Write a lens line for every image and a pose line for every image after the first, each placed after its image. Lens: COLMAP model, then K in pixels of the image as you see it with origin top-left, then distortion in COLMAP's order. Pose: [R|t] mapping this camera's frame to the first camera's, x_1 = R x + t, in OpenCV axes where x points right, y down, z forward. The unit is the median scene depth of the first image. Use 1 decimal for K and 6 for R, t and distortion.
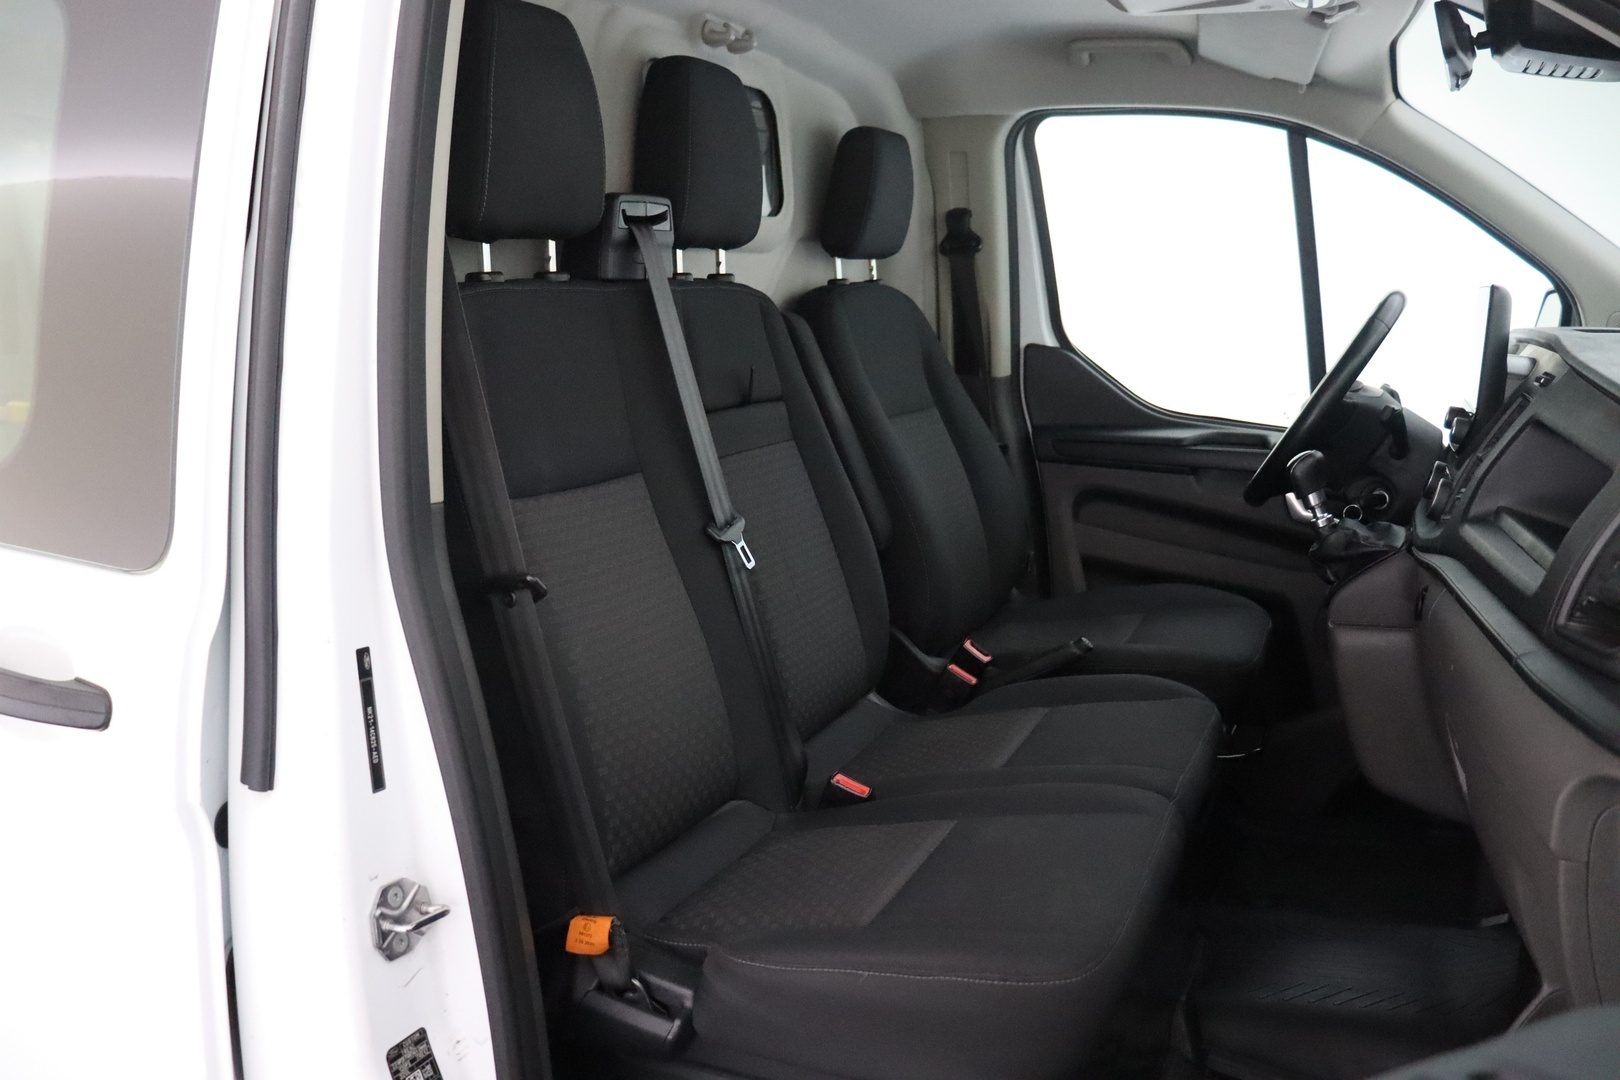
lens RADIAL K [[1238.4, 0, 853.3], [0, 1238.4, 538.6], [0, 0, 1]] dist [-0.168551, 0.102457]
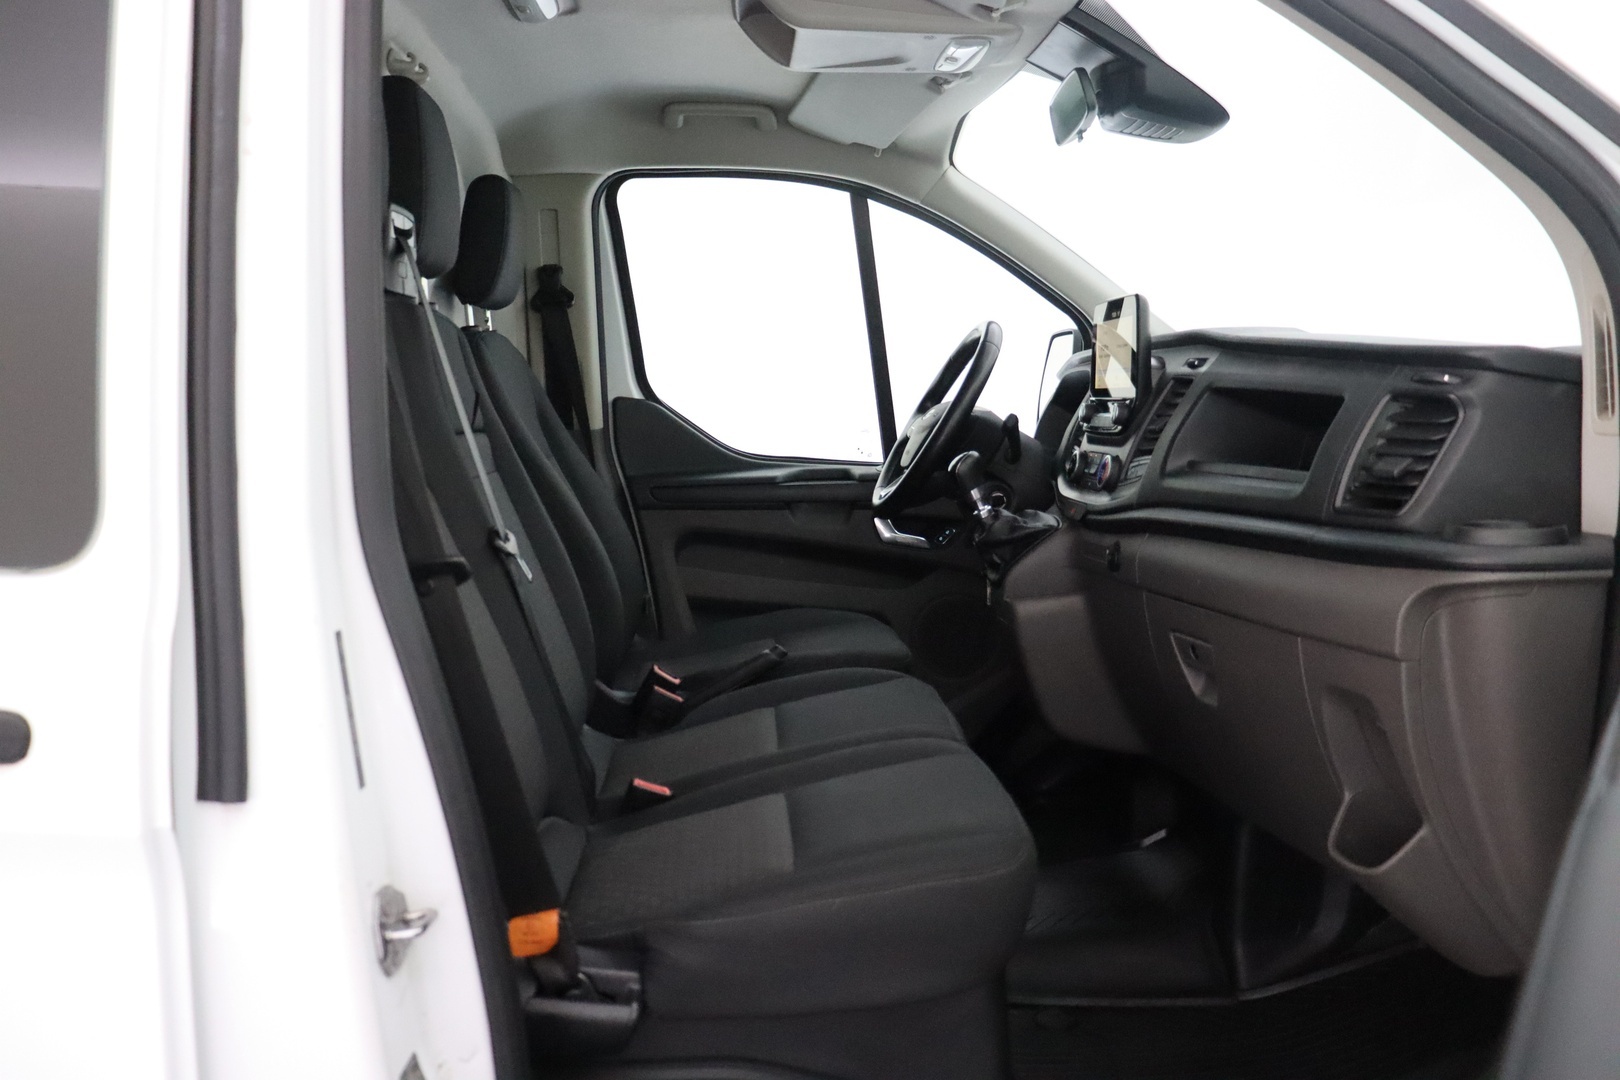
lens RADIAL K [[1238.4, 0, 853.3], [0, 1238.4, 538.6], [0, 0, 1]] dist [-0.168551, 0.102457]
pose [[0.898179, -0.073711, 0.433407, -0.171416], [0.106269, 0.993011, -0.051343, 0.042081], [-0.426594, 0.092173, 0.899734, 0.002560]]
